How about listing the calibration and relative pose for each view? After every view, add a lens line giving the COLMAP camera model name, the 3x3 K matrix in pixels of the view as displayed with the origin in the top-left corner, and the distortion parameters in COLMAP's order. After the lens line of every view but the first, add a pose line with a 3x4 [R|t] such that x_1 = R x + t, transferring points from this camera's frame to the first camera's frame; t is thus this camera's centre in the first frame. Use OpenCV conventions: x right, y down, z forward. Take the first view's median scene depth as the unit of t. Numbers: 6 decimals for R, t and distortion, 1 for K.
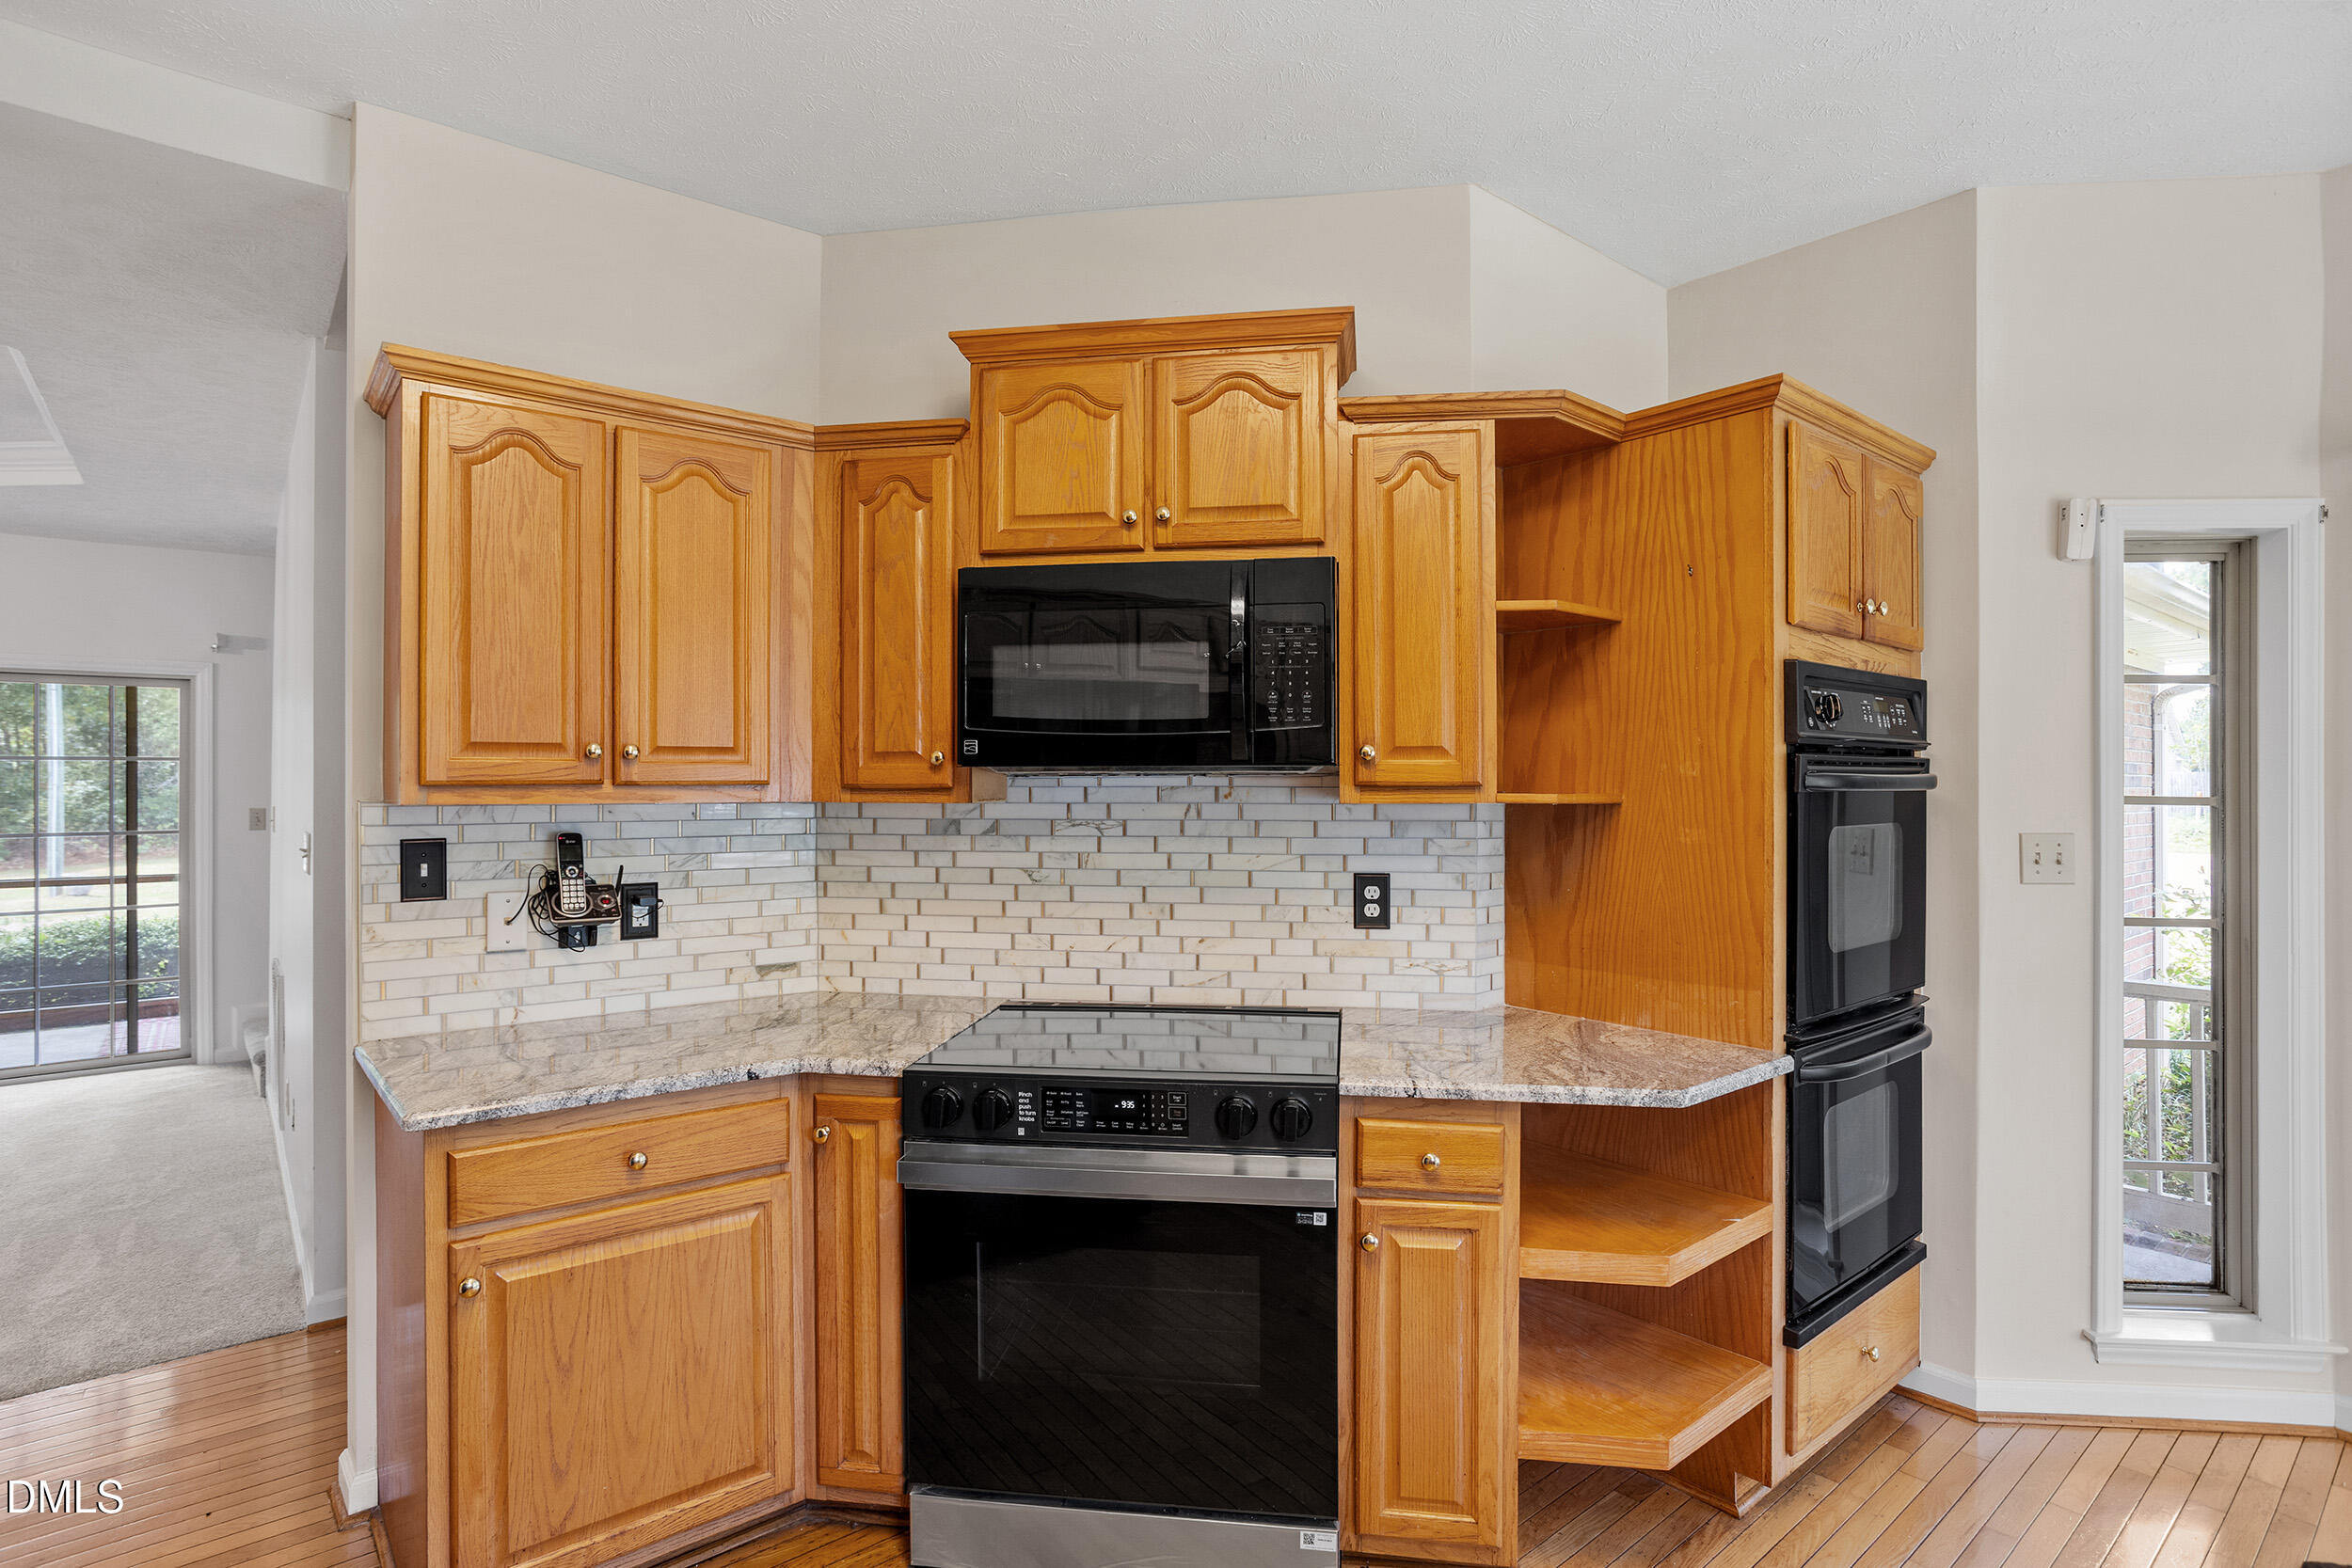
lens RADIAL K [[1211.7, 0, 1167.7], [0, 1211.7, 784.0], [0, 0, 1]] dist [-0.016057, 0.002198]
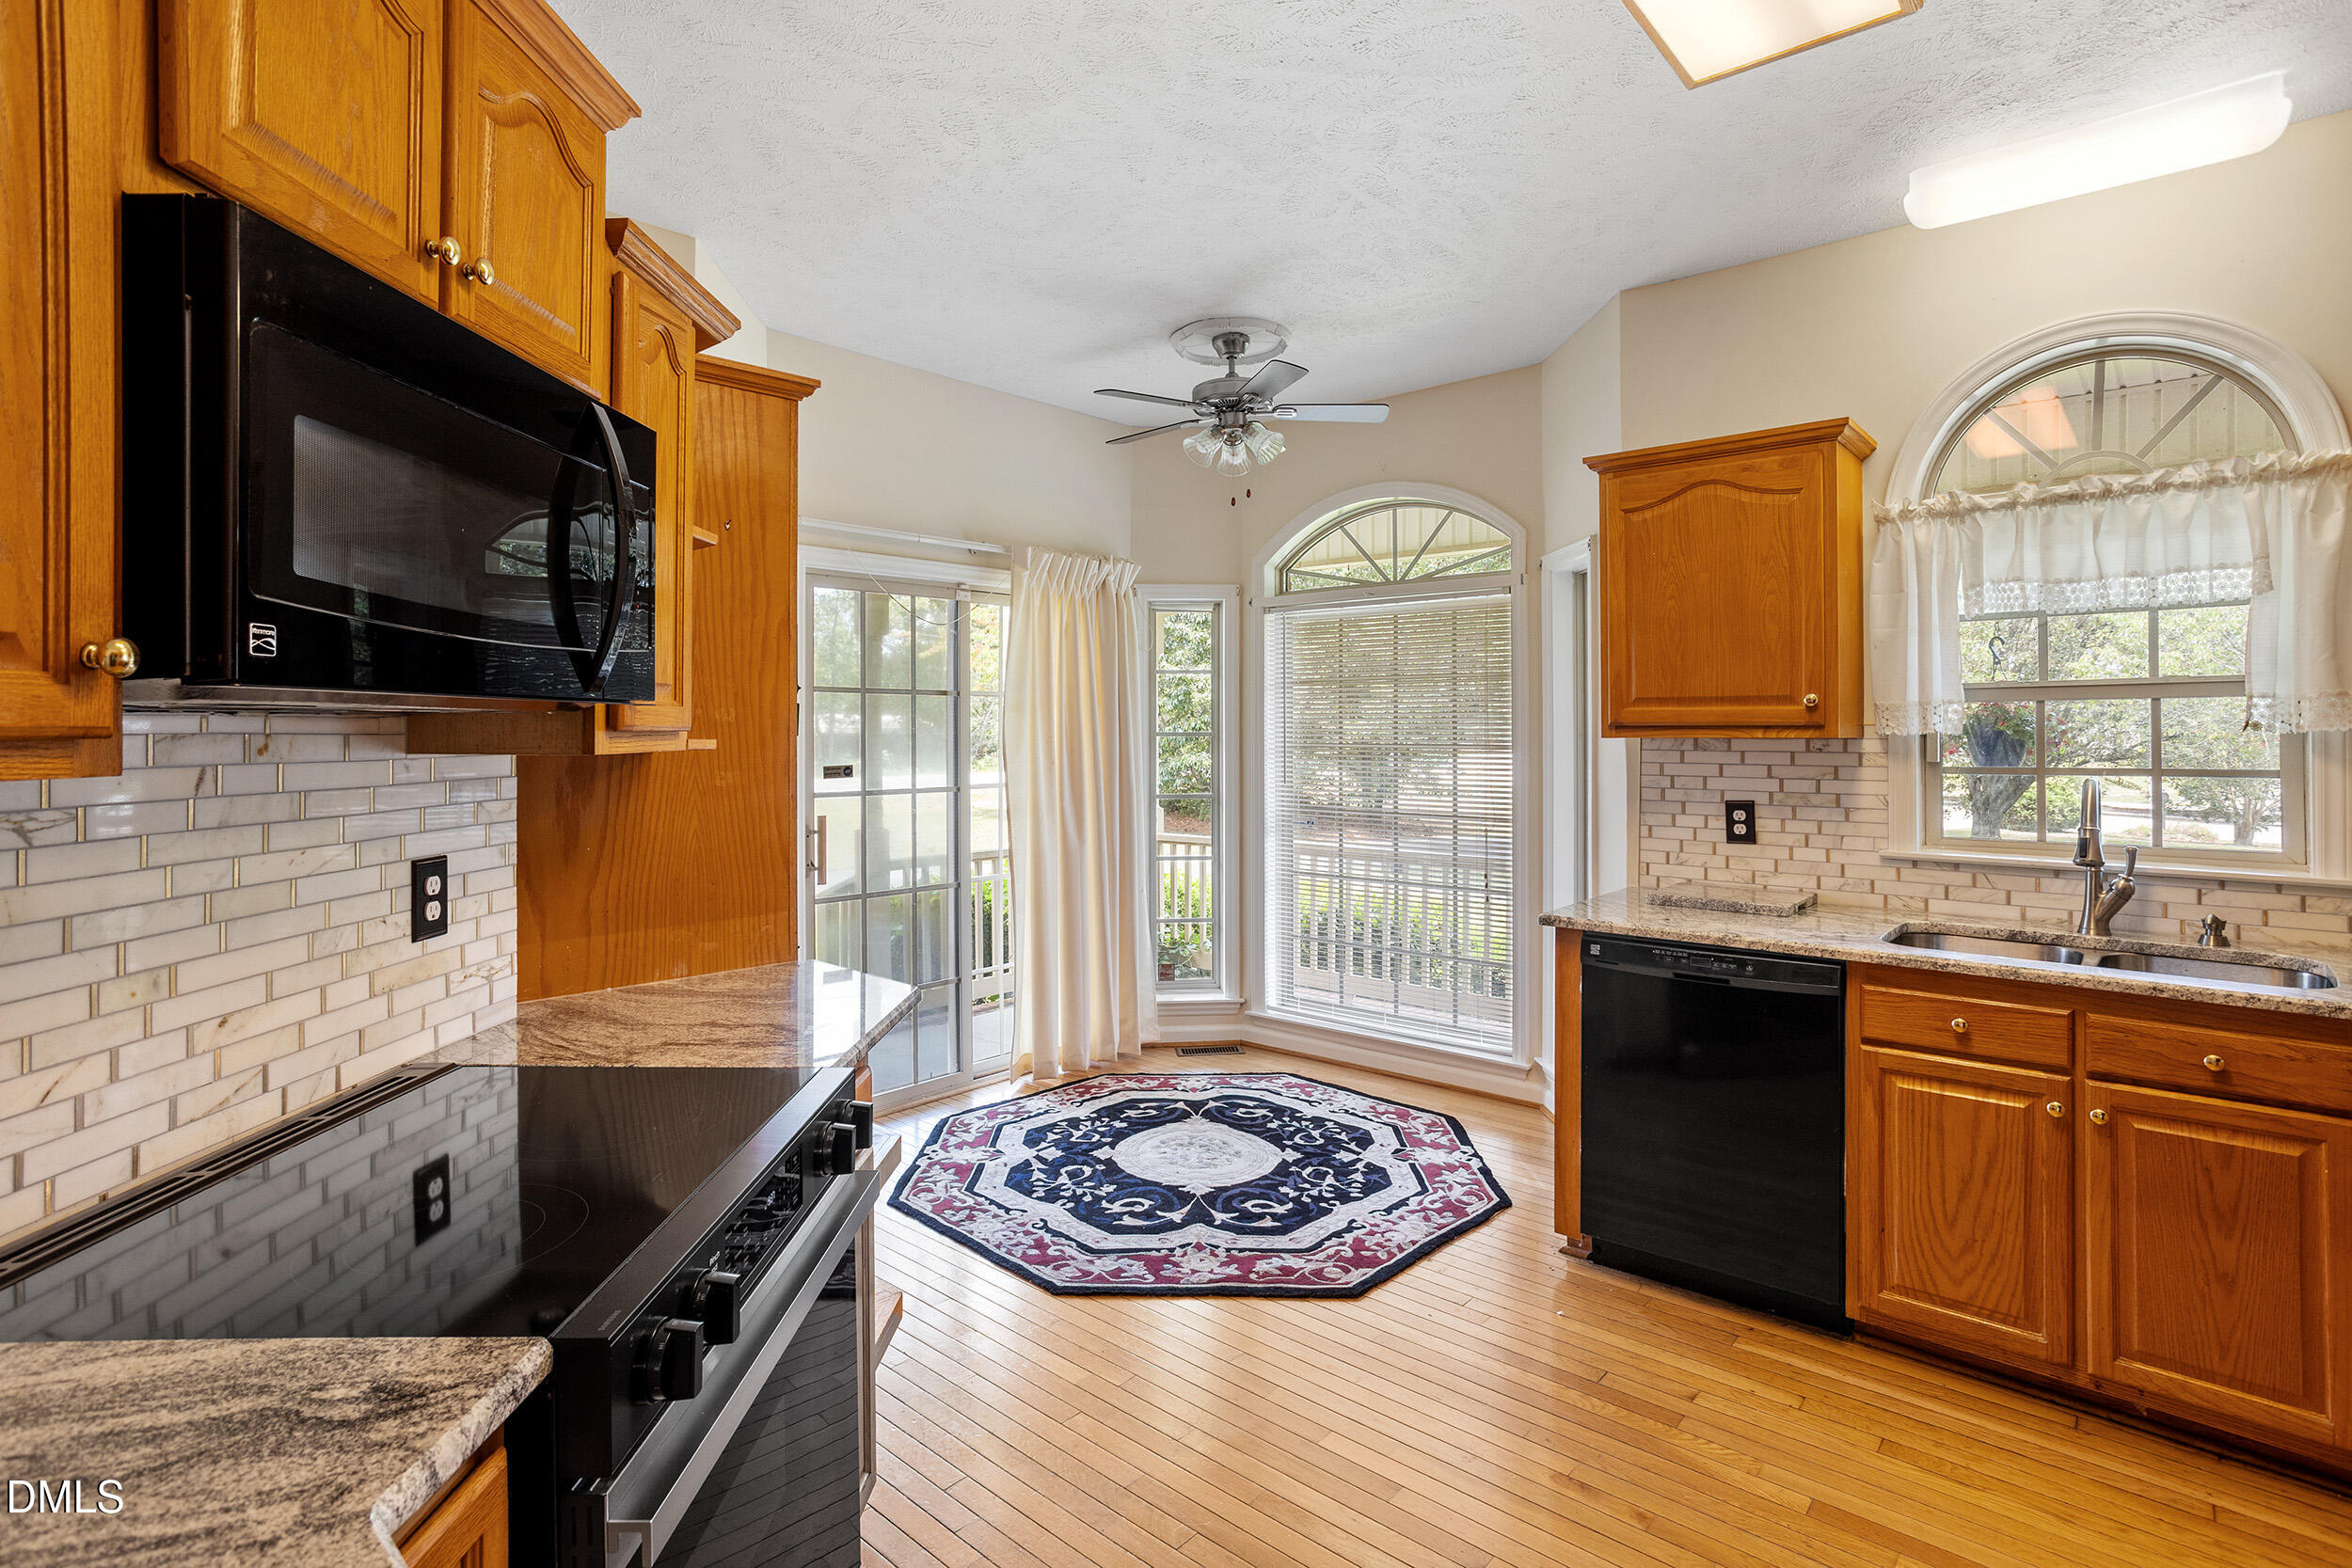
lens RADIAL K [[1169.9, 0, 1123.3], [0, 1169.9, 719.0], [0, 0, 1]] dist [-0.022588, 0.011747]
pose [[-0.102723, 0.008926, 0.994670, -0.548618], [0.002885, 0.999958, -0.008675, 0.000861], [-0.994706, 0.001979, -0.102745, 0.688578]]
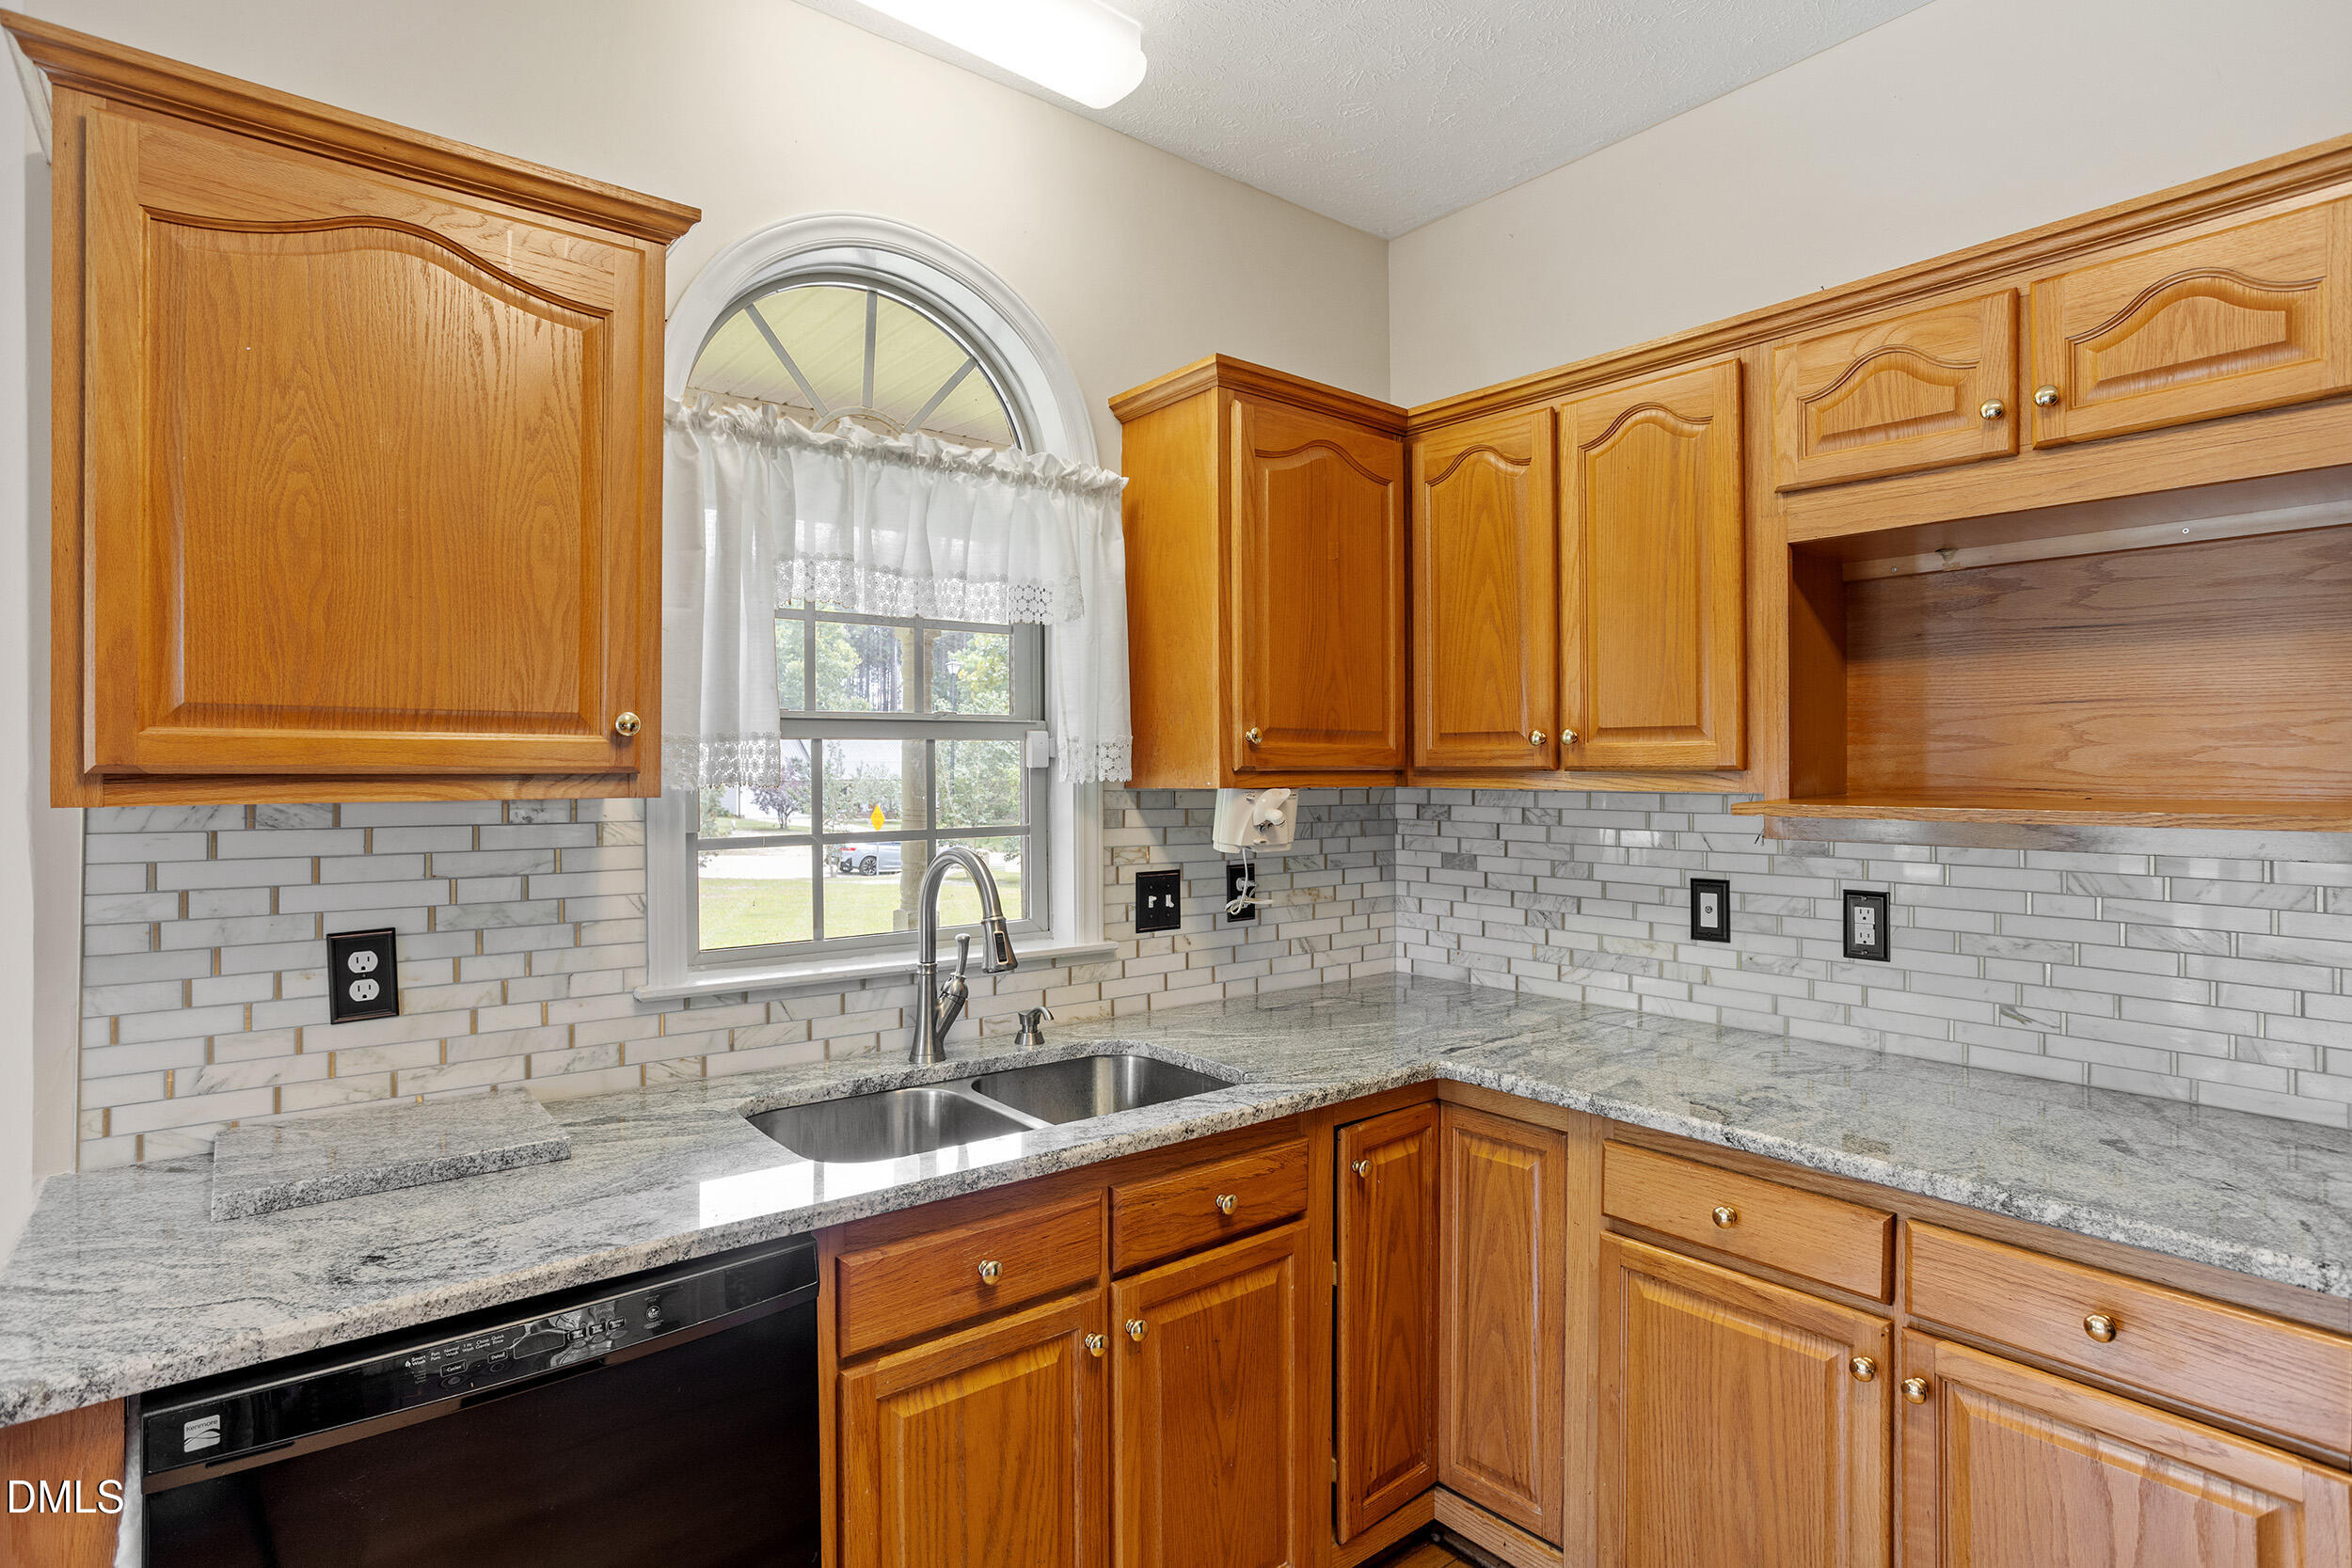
lens RADIAL K [[1211.7, 0, 1182.9], [0, 1211.7, 771.4], [0, 0, 1]] dist [-0.016057, 0.002198]
pose [[-0.999890, 0.001693, 0.014722, -0.262860], [0.001700, 0.999998, 0.000493, -0.000248], [-0.014721, 0.000518, -0.999892, 0.621480]]
